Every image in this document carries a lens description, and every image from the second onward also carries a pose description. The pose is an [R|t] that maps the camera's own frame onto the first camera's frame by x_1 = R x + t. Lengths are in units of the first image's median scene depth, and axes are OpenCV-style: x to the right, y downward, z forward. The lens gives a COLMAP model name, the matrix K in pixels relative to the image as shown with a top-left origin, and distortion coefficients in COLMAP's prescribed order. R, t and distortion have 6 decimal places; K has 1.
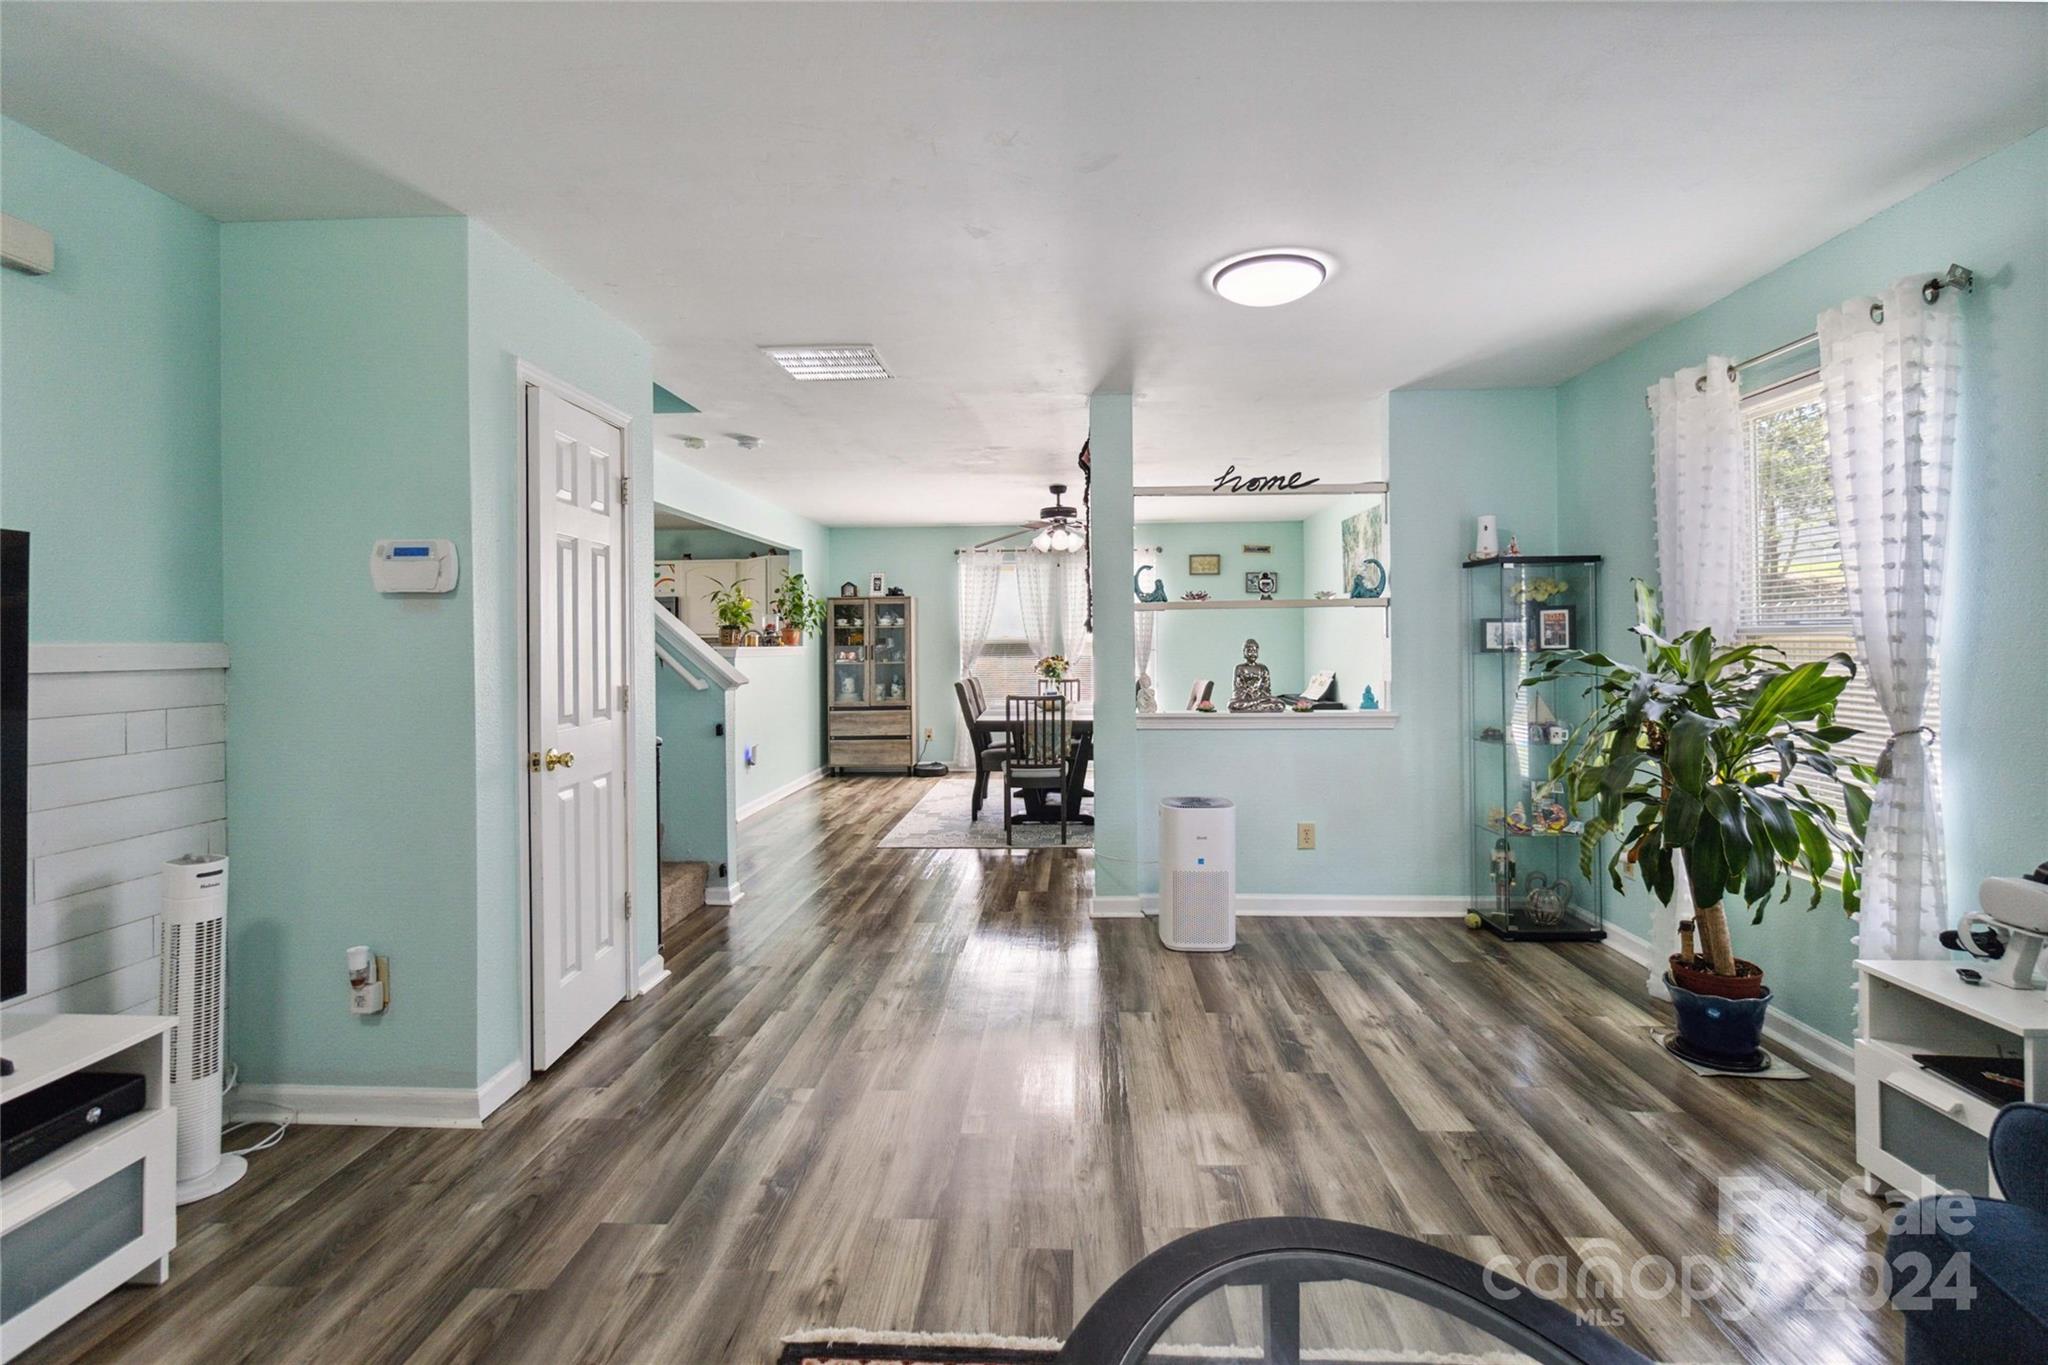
lens RADIAL K [[962.1, 0, 1029.1], [0, 962.1, 644.6], [0, 0, 1]] dist [-0.000175, 0.000377]
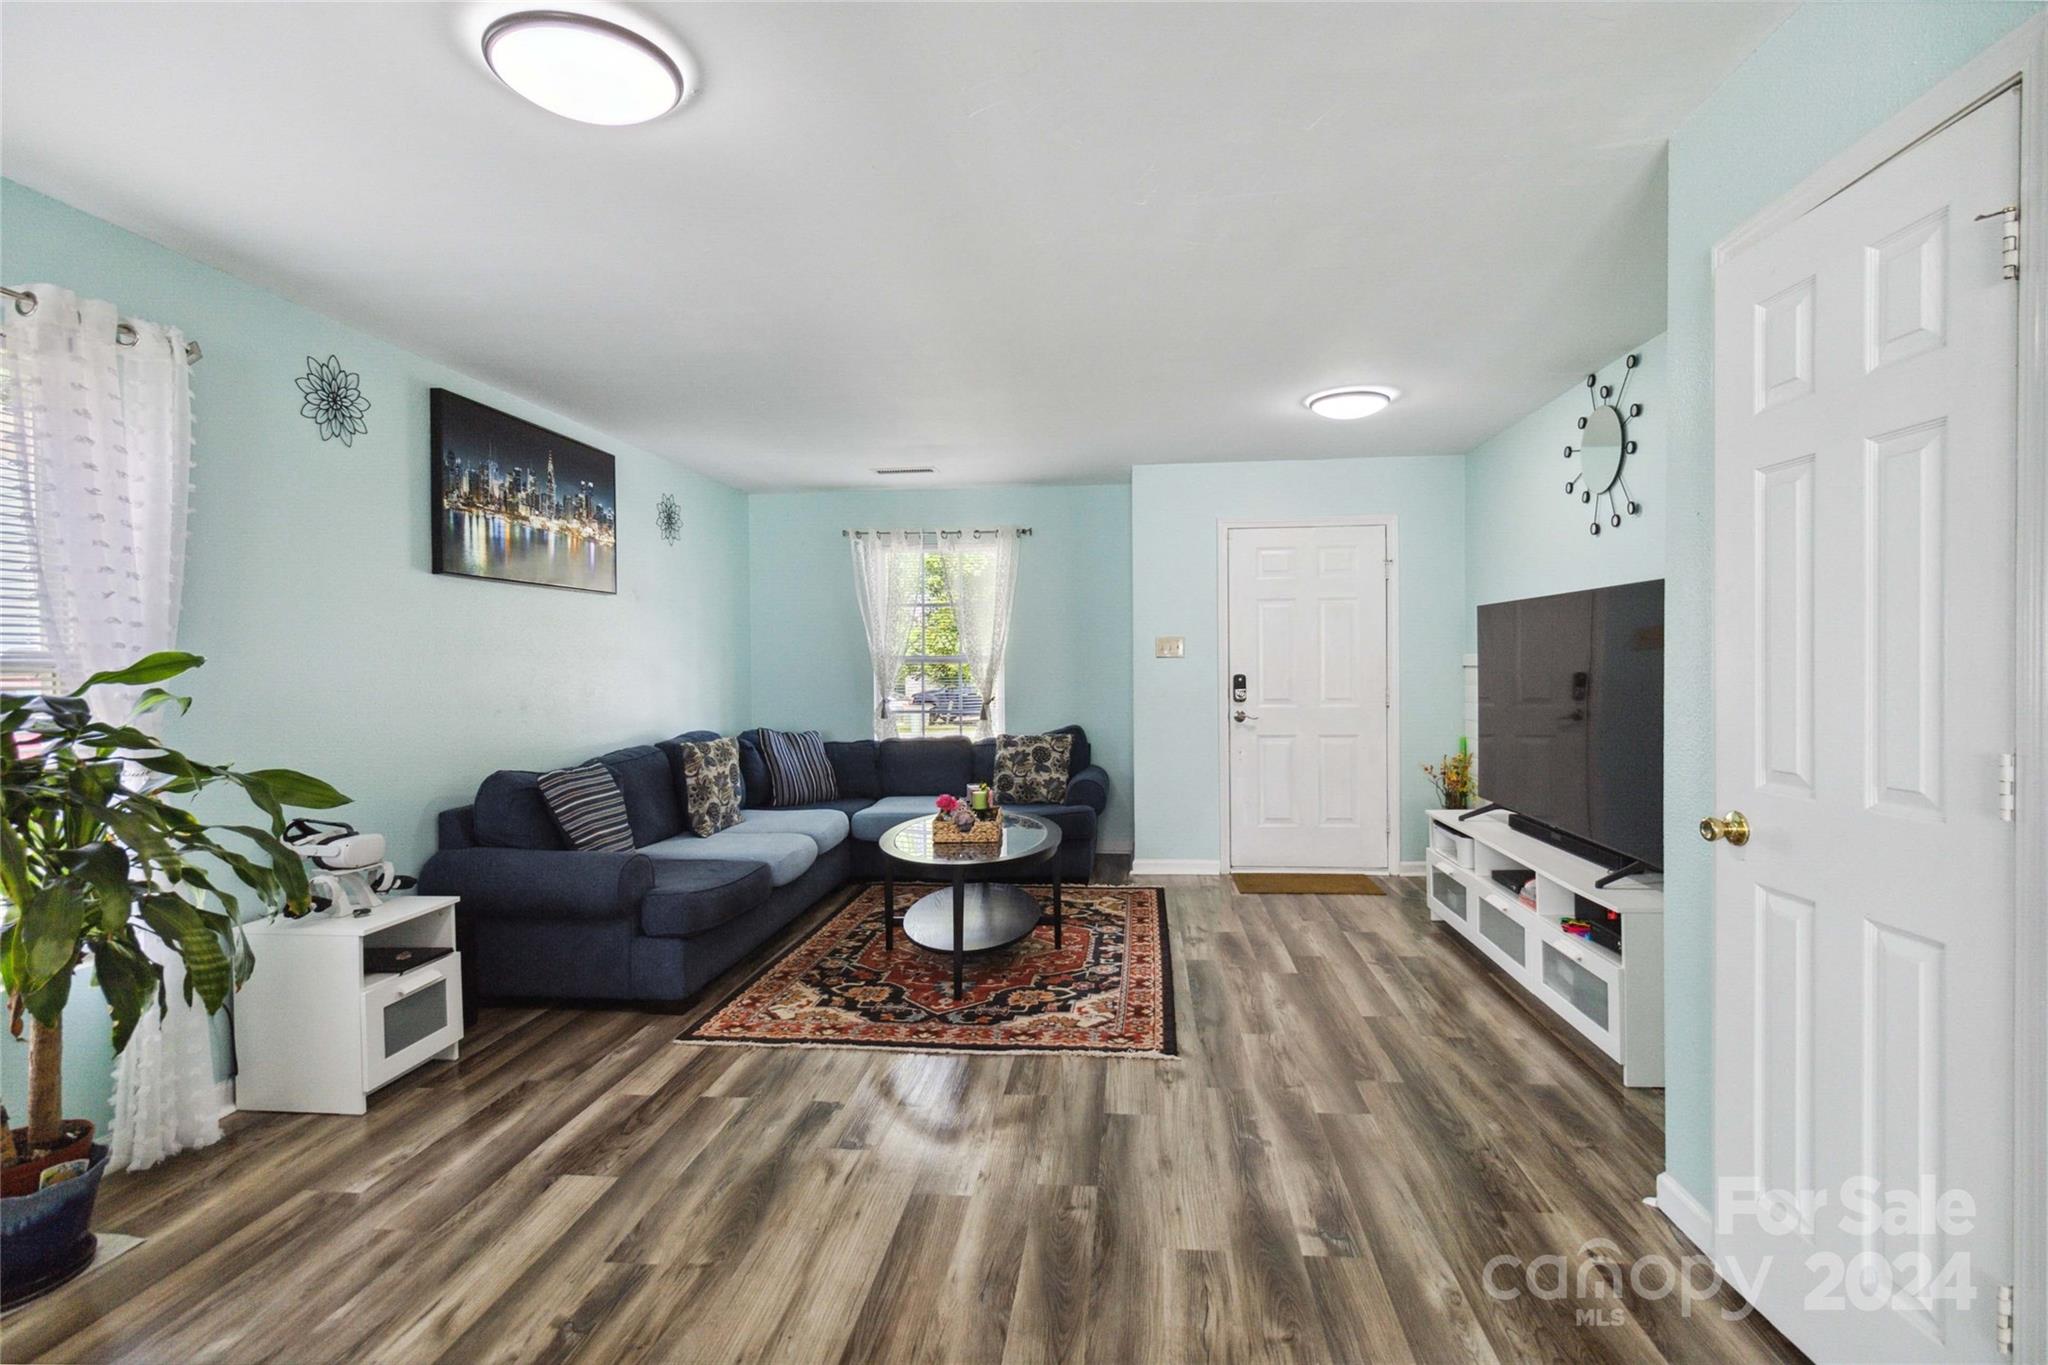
lens RADIAL K [[952.9, 0, 1040.9], [0, 952.9, 675.9], [0, 0, 1]] dist [-0.000118, 0.000165]
pose [[-0.998572, 0.018580, 0.050094, -0.028781], [0.019451, 0.999667, 0.016968, -0.001277], [-0.049763, 0.017918, -0.998600, 0.763278]]
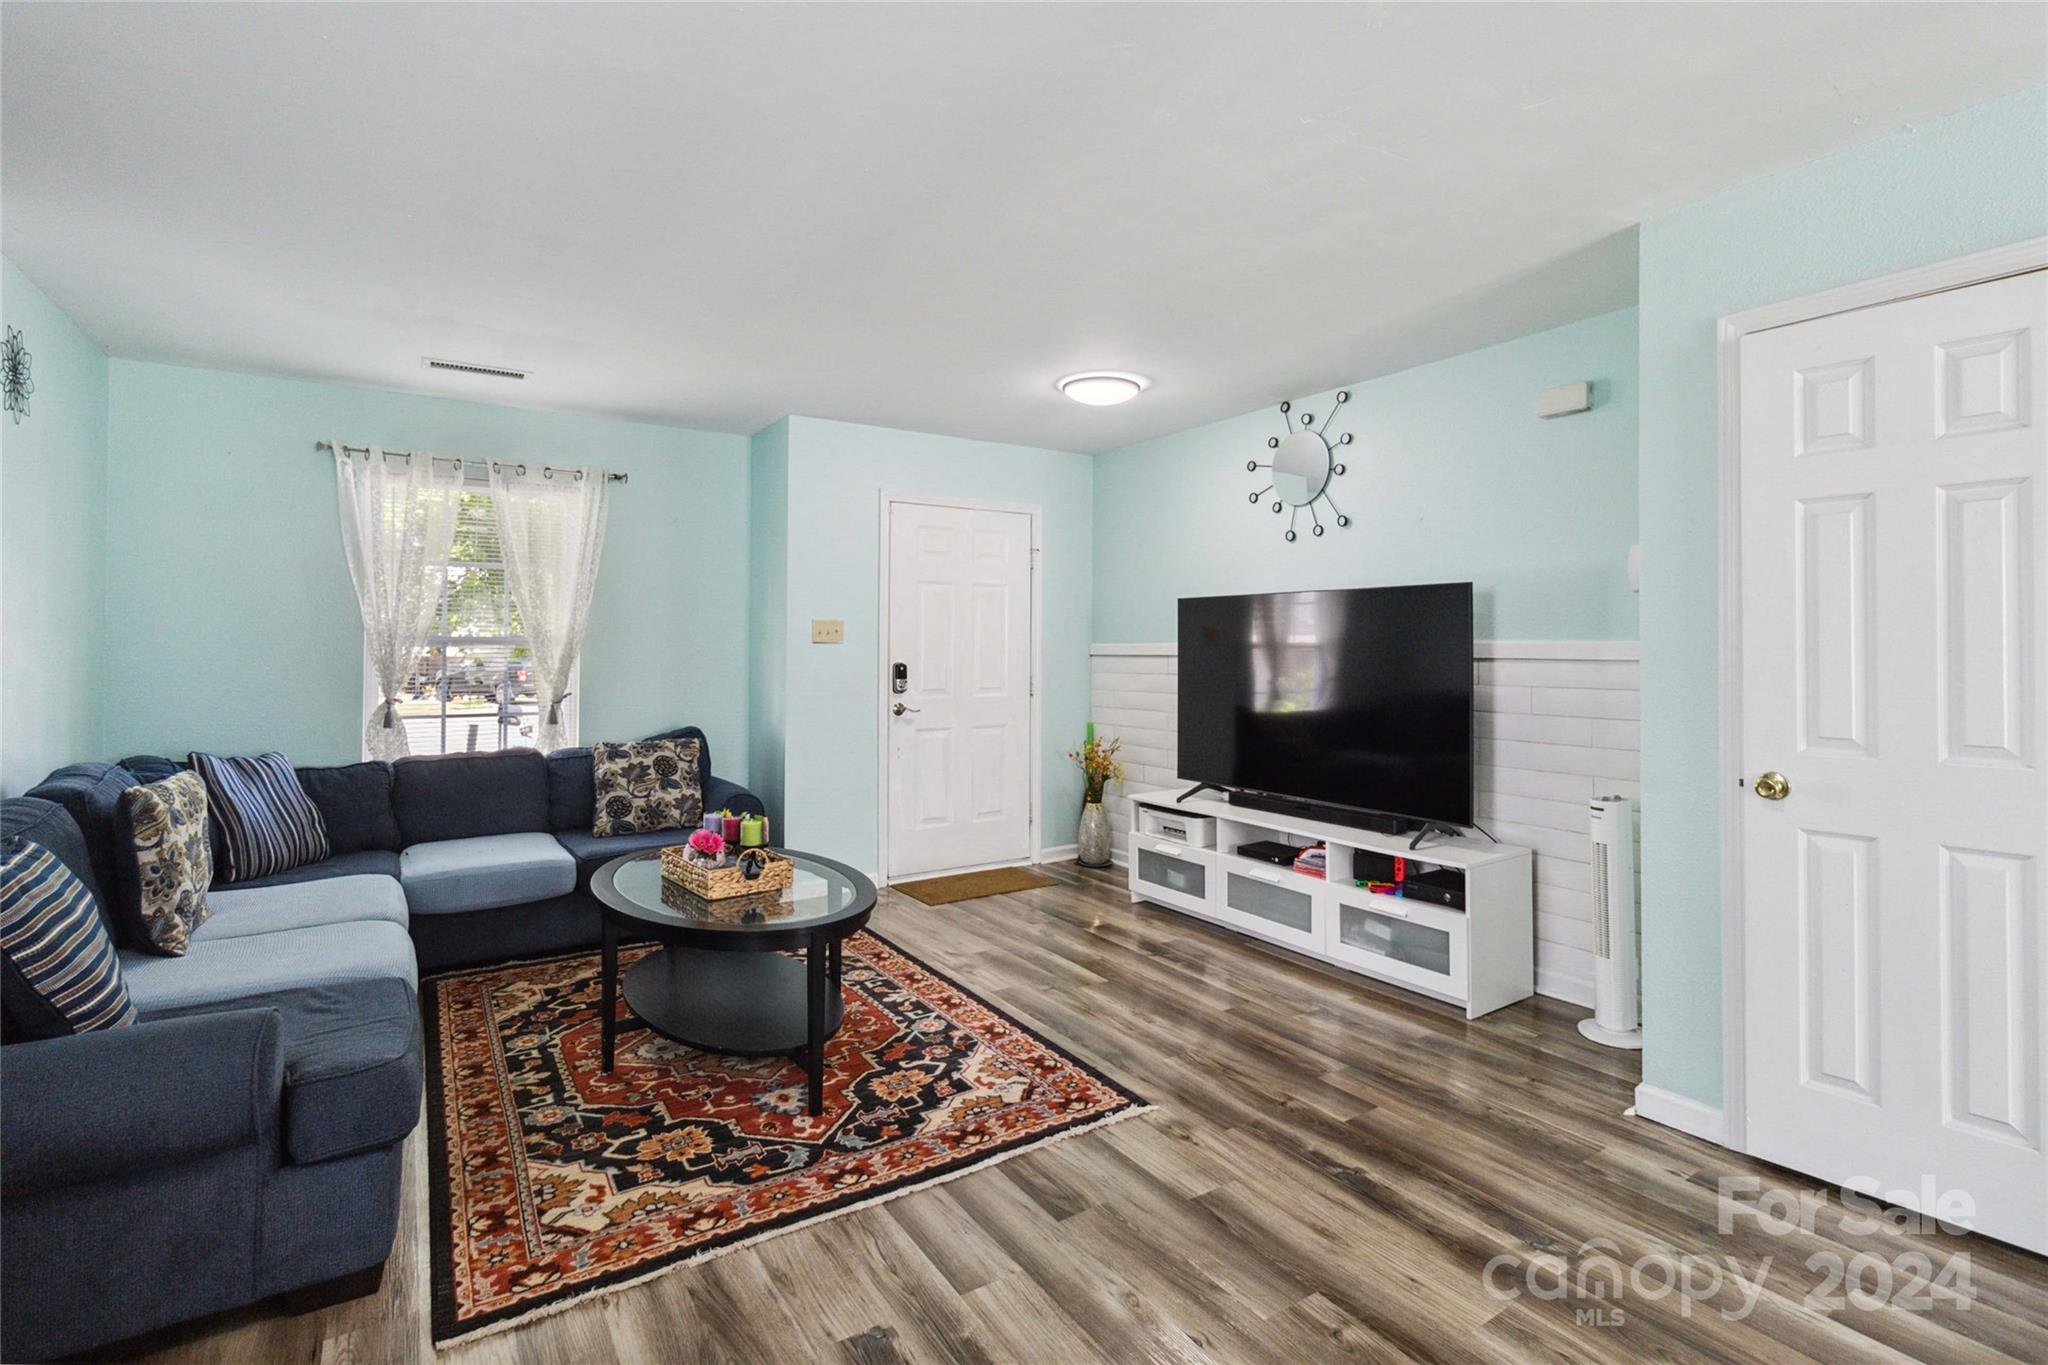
lens RADIAL K [[965.9, 0, 1031.5], [0, 965.9, 632.8], [0, 0, 1]] dist [-0.000320, -0.000113]
pose [[-0.808847, -0.000433, -0.588019, 0.222282], [0.005352, 0.999953, -0.008099, -0.002280], [0.587995, -0.009698, -0.808807, 0.592408]]
